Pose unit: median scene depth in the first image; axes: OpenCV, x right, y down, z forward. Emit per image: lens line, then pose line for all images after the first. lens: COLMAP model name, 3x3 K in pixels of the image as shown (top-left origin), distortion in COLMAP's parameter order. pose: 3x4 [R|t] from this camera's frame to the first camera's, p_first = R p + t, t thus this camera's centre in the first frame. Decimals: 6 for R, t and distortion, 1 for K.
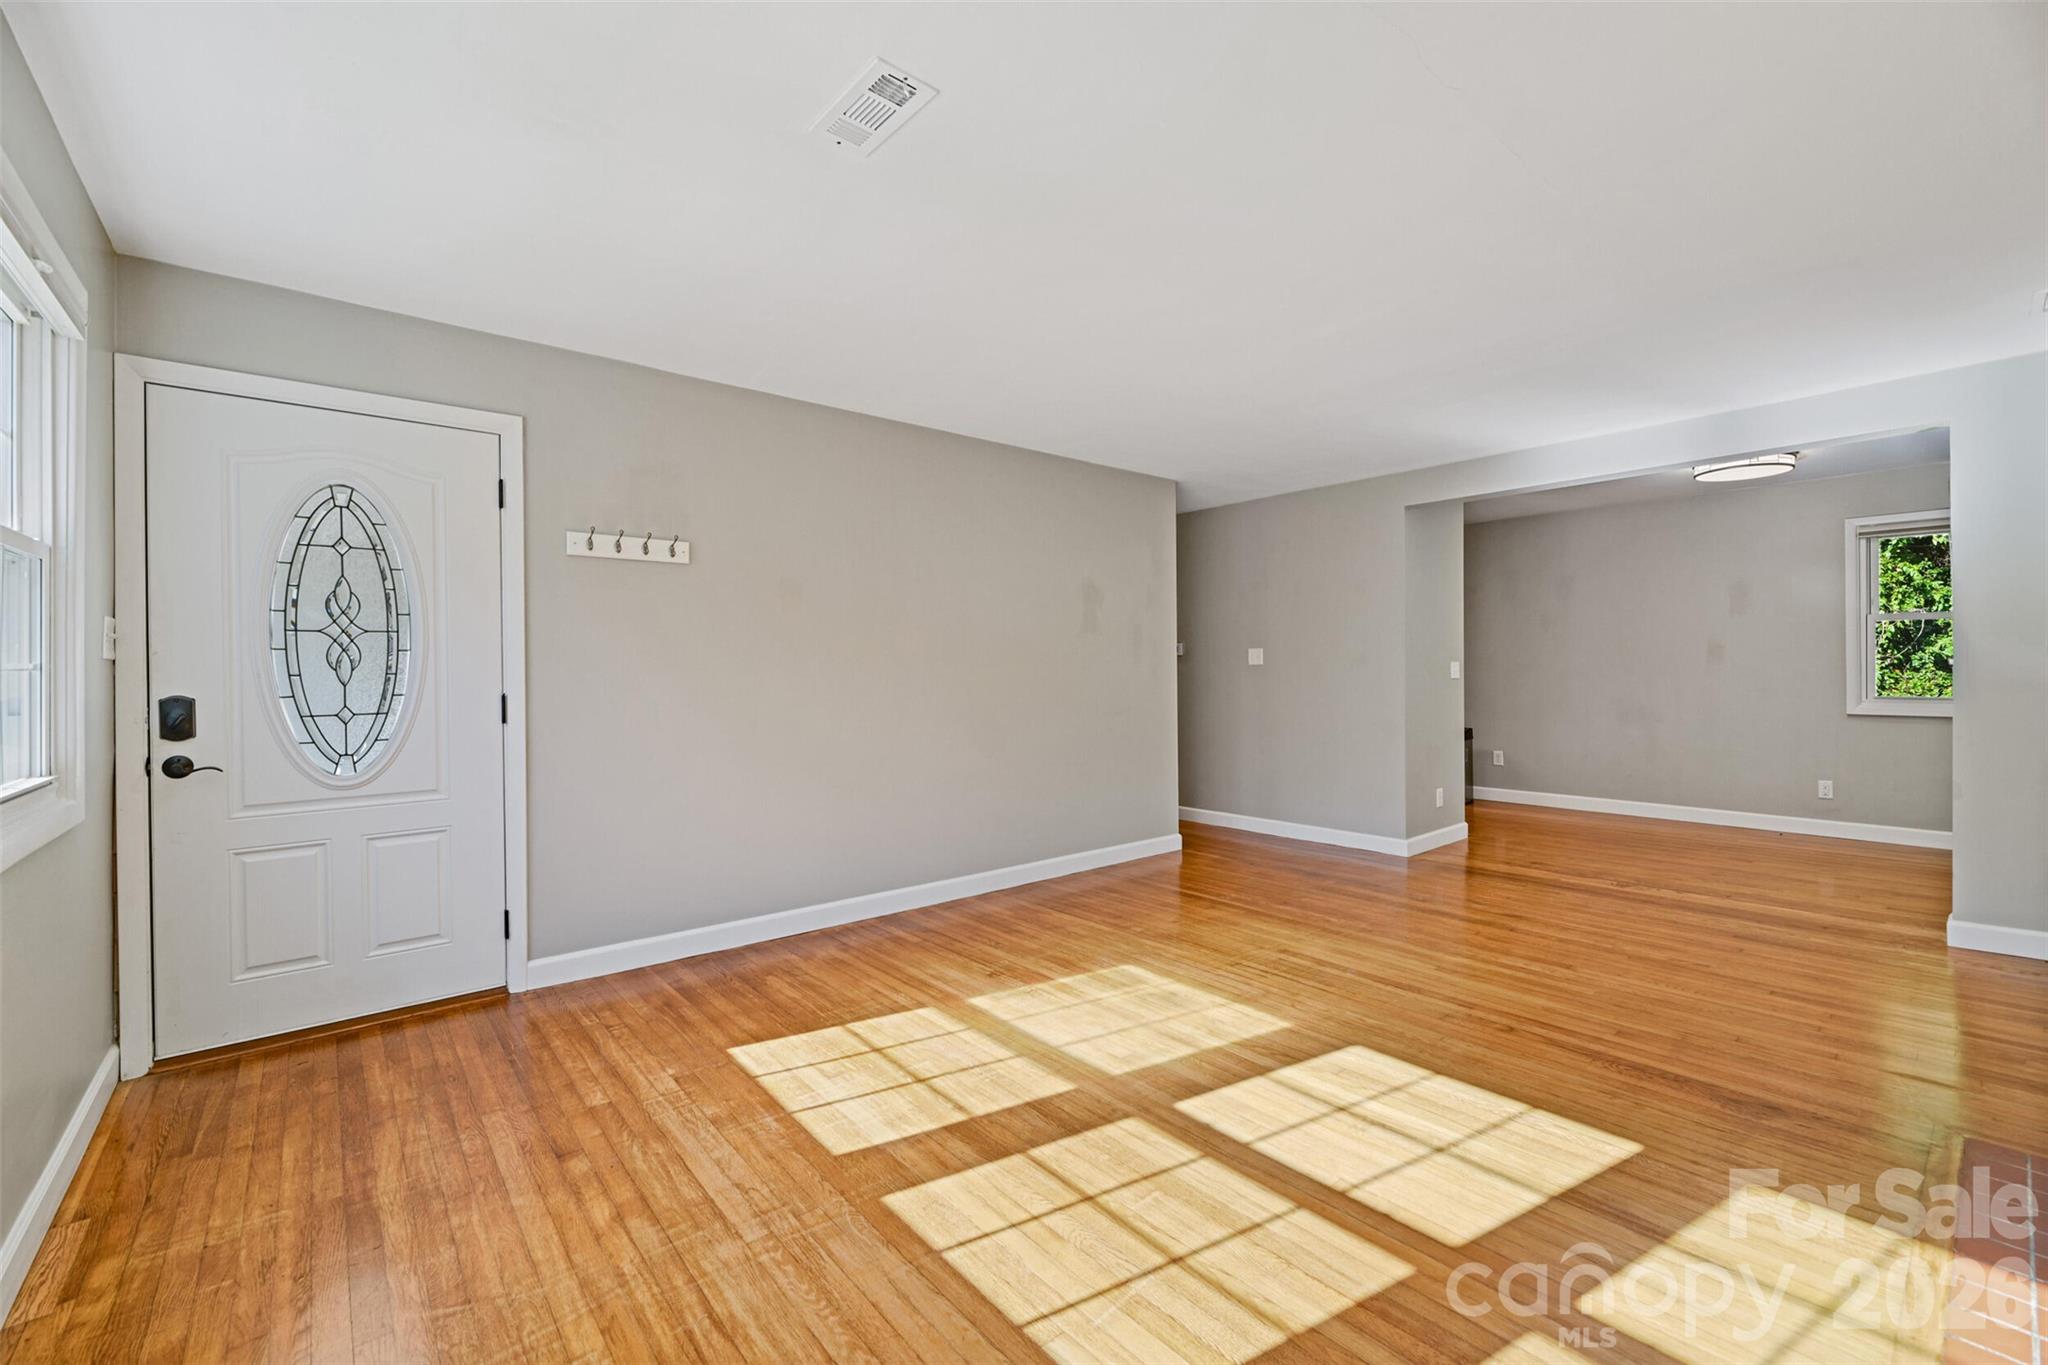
lens RADIAL K [[838.7, 0, 1027.5], [0, 838.7, 661.9], [0, 0, 1]] dist [0.000319, -0.000077]
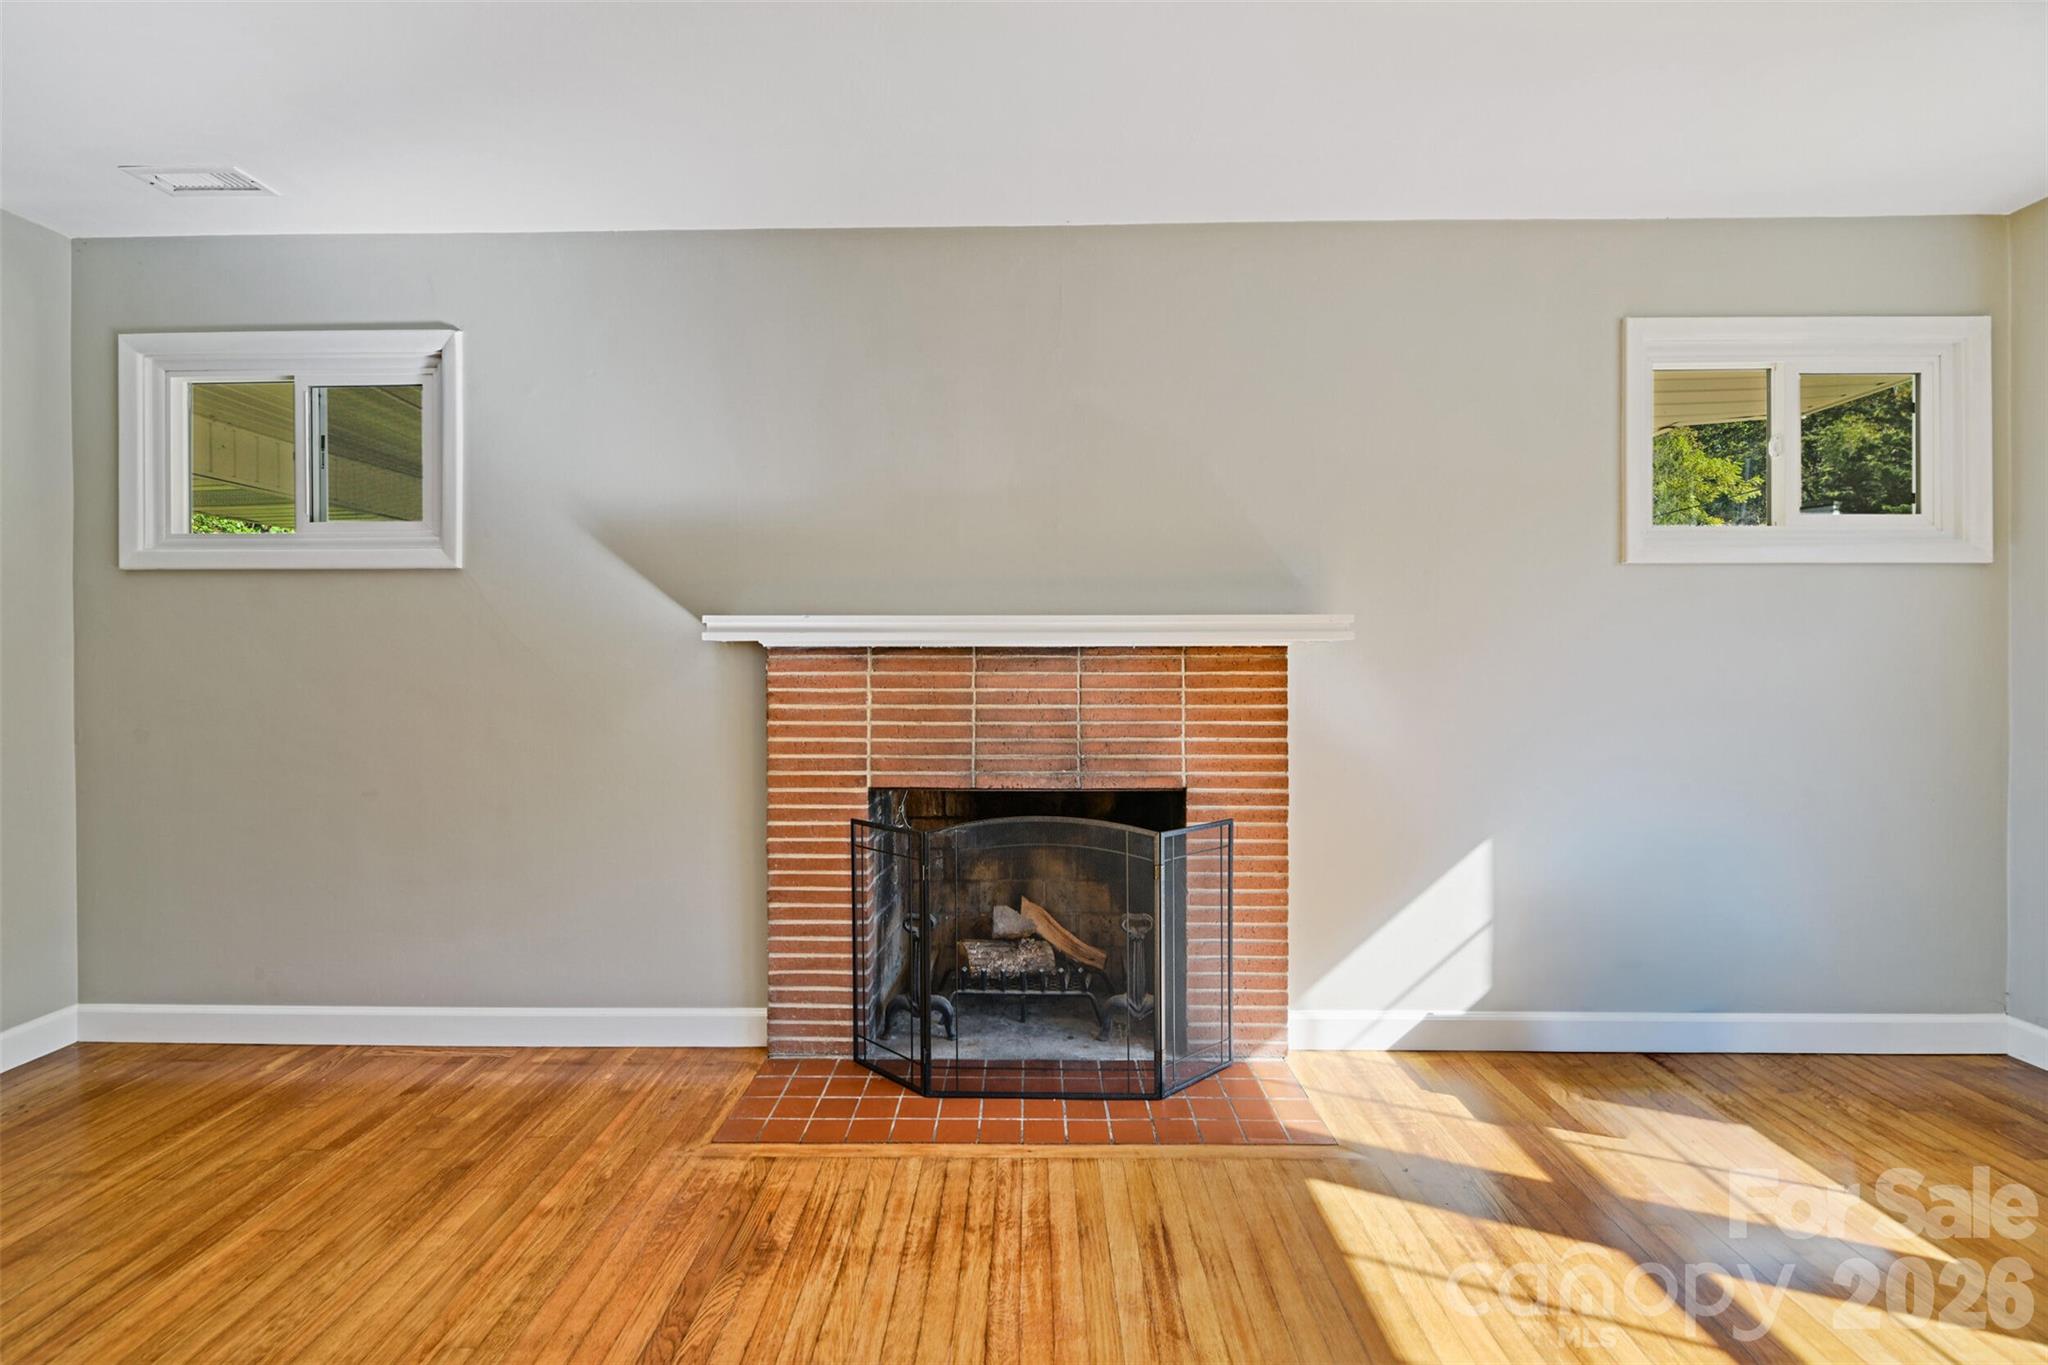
lens RADIAL K [[838.7, 0, 1010.7], [0, 838.7, 678.8], [0, 0, 1]] dist [0.000319, -0.000077]
pose [[-0.746829, 0.003332, 0.665008, 0.190391], [0.003036, 0.999994, -0.001601, 0.037257], [-0.665009, 0.000824, -0.746835, 1.254283]]
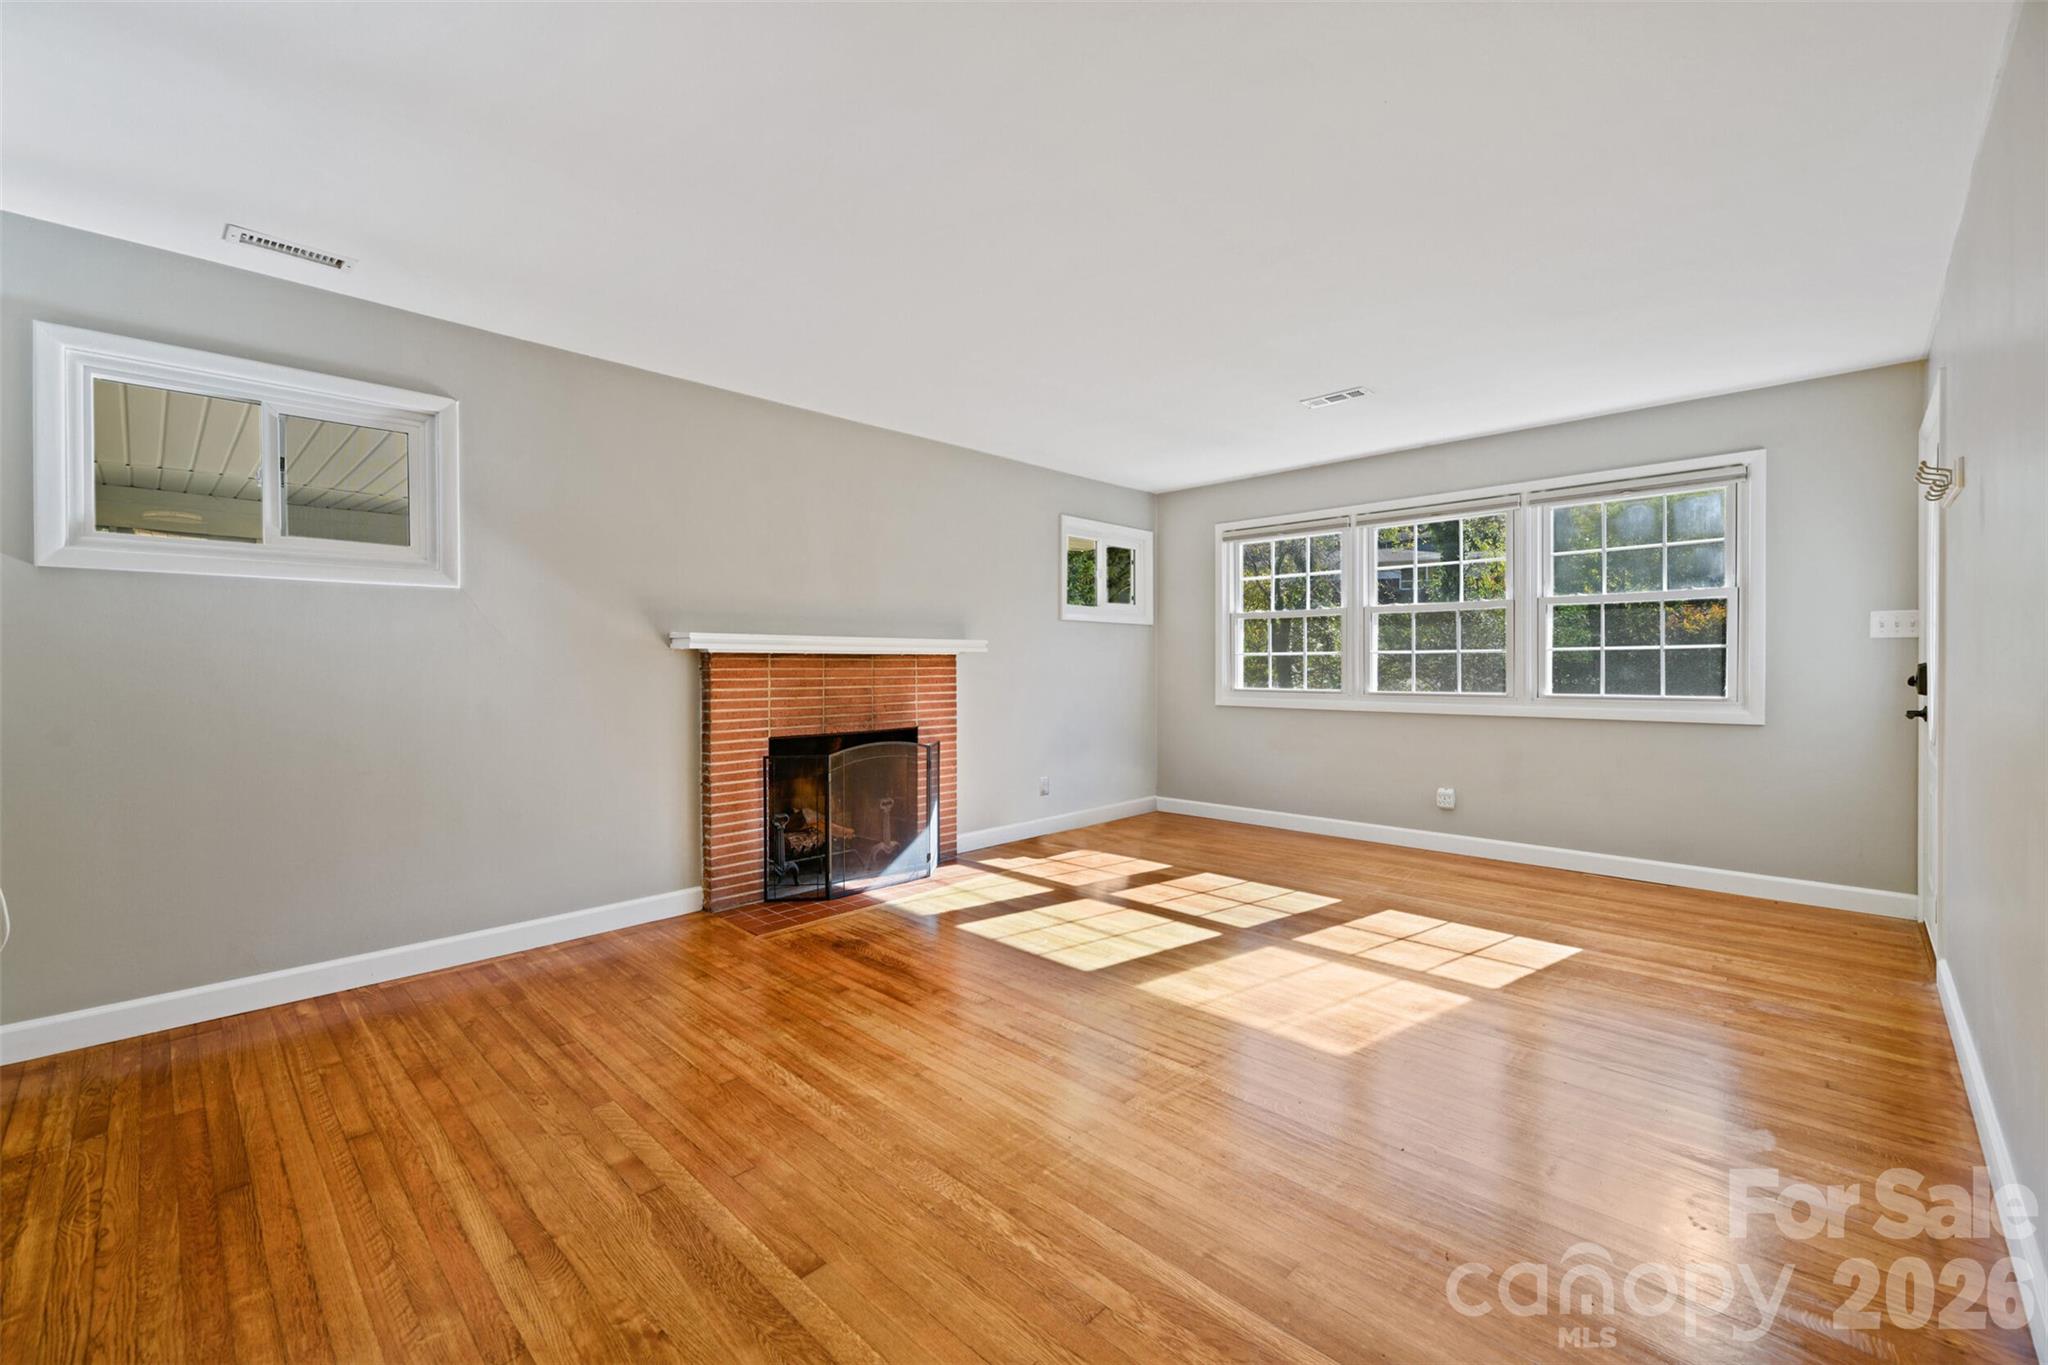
lens RADIAL K [[838.7, 0, 1015.9], [0, 838.7, 670.5], [0, 0, 1]] dist [0.000319, -0.000077]
pose [[-0.996427, 0.012257, -0.083567, 0.620839], [0.012089, 0.999924, 0.002520, 0.033054], [0.083591, 0.001501, -0.996499, 2.300830]]
